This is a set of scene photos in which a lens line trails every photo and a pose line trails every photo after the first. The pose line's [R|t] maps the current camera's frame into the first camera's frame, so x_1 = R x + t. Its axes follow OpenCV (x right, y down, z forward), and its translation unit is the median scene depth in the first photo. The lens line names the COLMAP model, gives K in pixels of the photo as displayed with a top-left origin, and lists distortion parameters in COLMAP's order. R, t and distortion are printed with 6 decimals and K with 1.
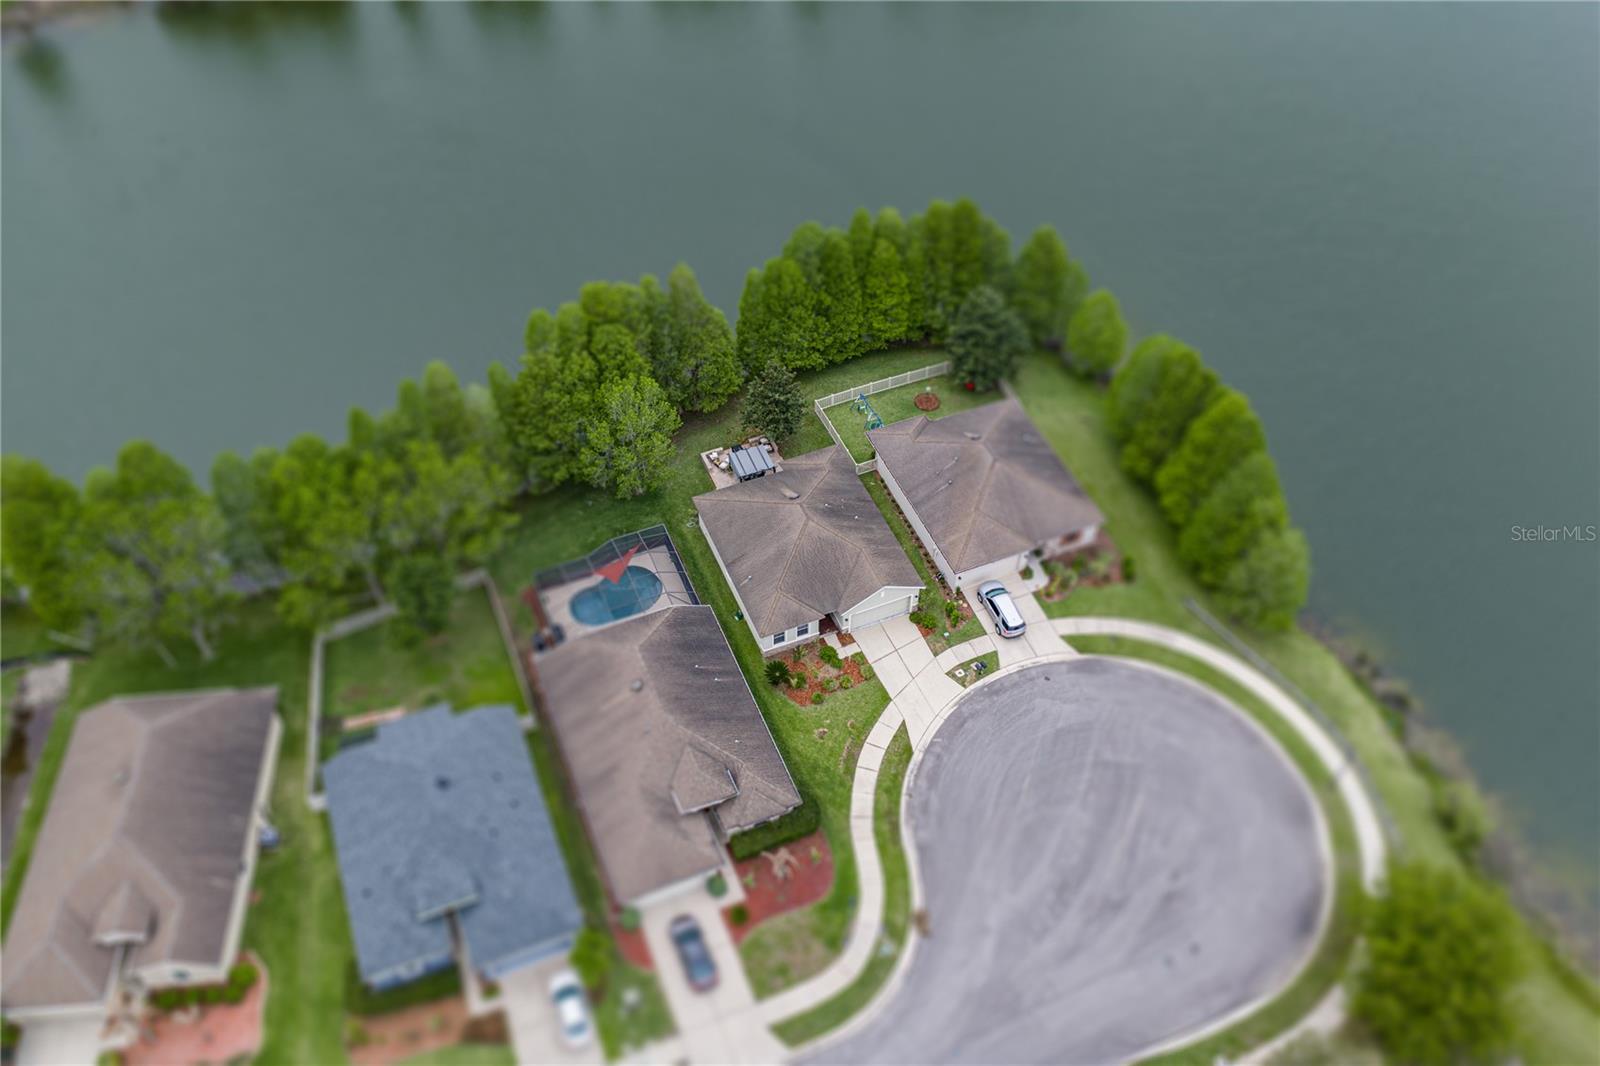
lens RADIAL K [[1344.5, 0, 798.0], [0, 1344.5, 539.1], [0, 0, 1]] dist [0.033211, -0.015303]
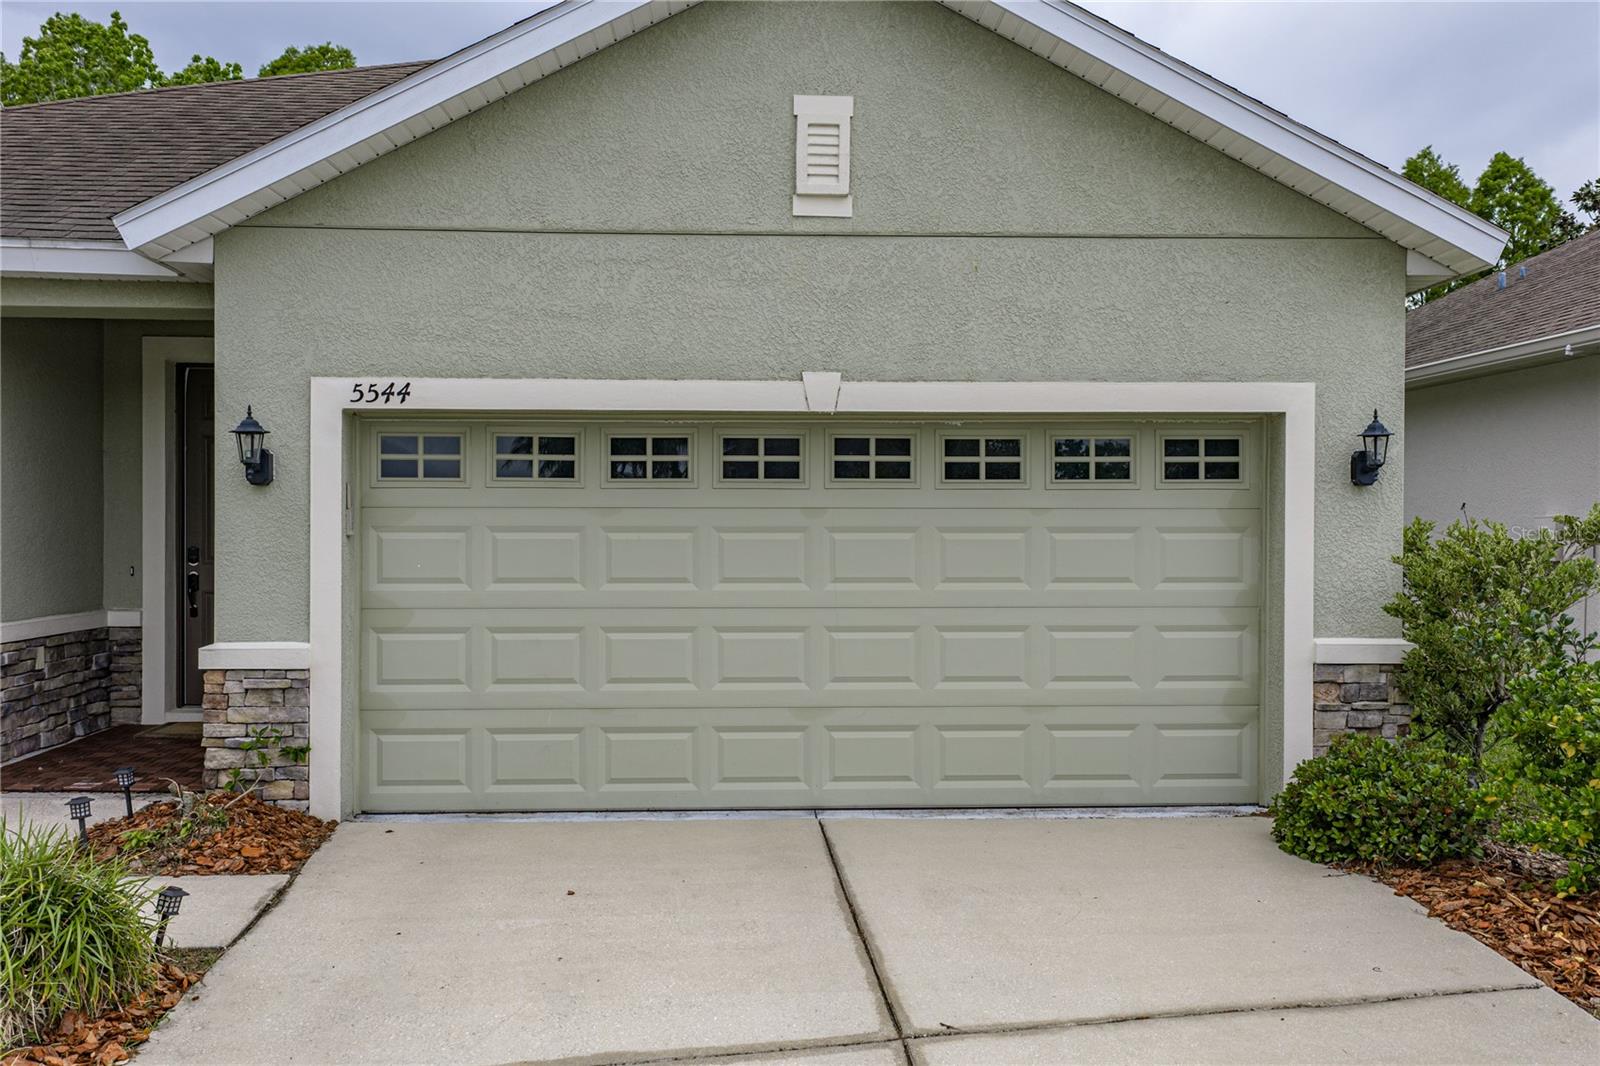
lens RADIAL K [[1327.0, 0, 796.8], [0, 1327.0, 537.7], [0, 0, 1]] dist [0.029663, -0.004793]
pose [[0.941392, 0.007614, -0.337229, 0.089081], [-0.255601, 0.668478, -0.698431, 0.108504], [0.220112, 0.743693, 0.631246, 1.018092]]
